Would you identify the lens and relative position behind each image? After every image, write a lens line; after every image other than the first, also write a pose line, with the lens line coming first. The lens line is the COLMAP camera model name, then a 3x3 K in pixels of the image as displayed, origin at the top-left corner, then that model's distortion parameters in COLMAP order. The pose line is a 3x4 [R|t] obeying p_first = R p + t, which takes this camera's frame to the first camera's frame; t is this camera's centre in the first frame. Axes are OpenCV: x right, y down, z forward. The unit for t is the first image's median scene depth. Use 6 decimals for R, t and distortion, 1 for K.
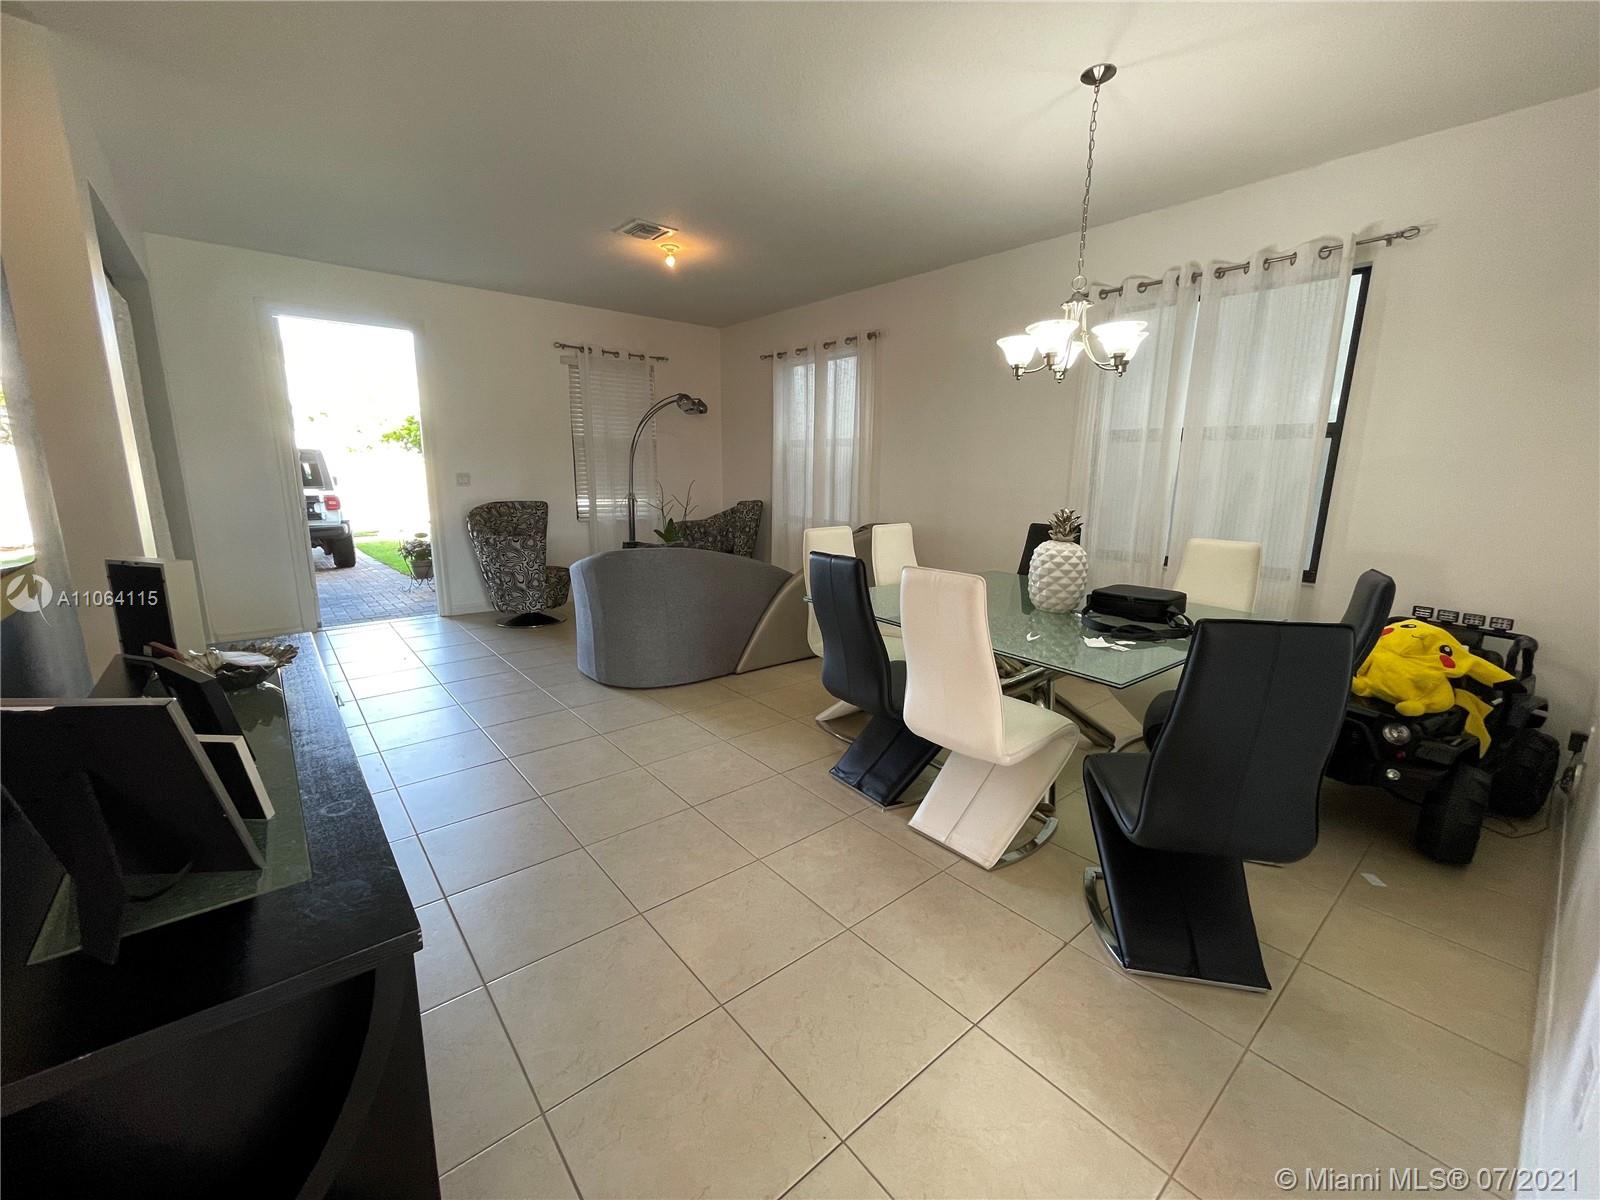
lens RADIAL K [[644.6, 0, 796.8], [0, 644.6, 602.0], [0, 0, 1]] dist [0.000114, 0.000295]
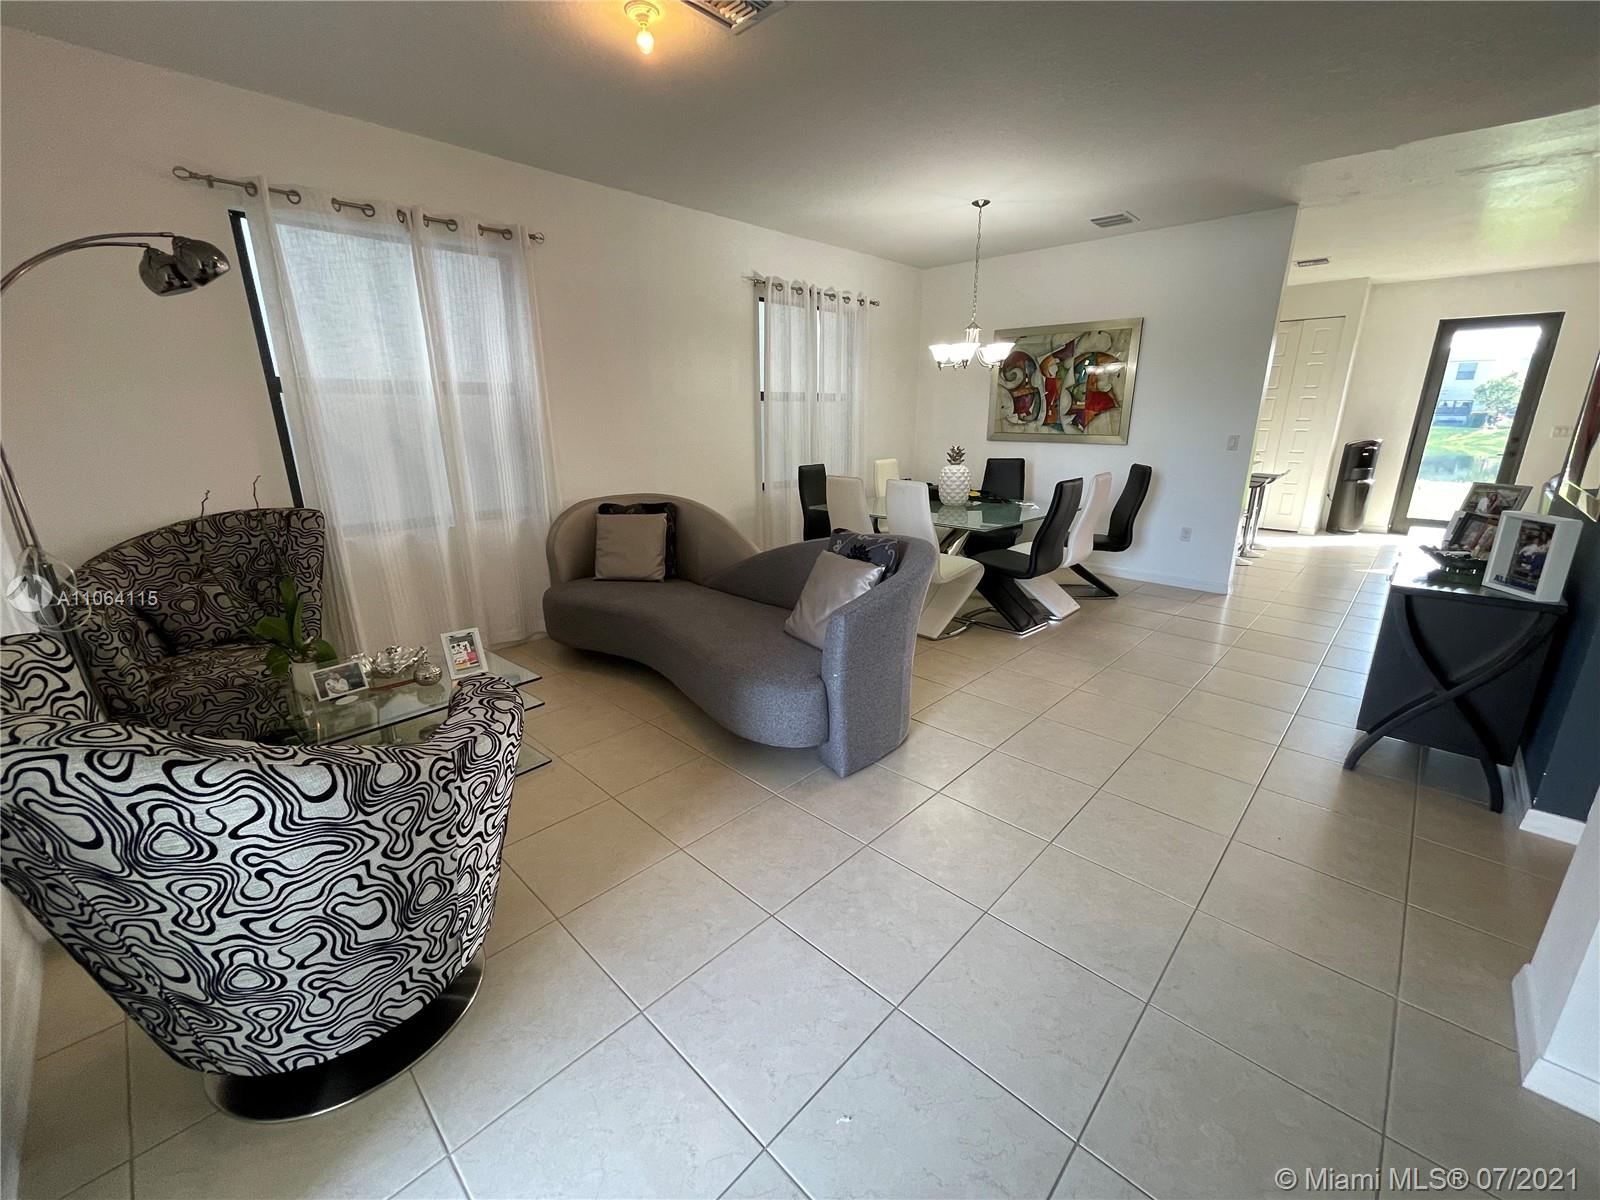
lens RADIAL K [[644.6, 0, 796.8], [0, 644.6, 602.0], [0, 0, 1]] dist [0.000114, 0.000295]
pose [[-0.106191, -0.294835, 0.949629, -0.836868], [0.206850, 0.927586, 0.311121, -0.249643], [-0.972593, 0.229469, -0.037515, 1.017054]]
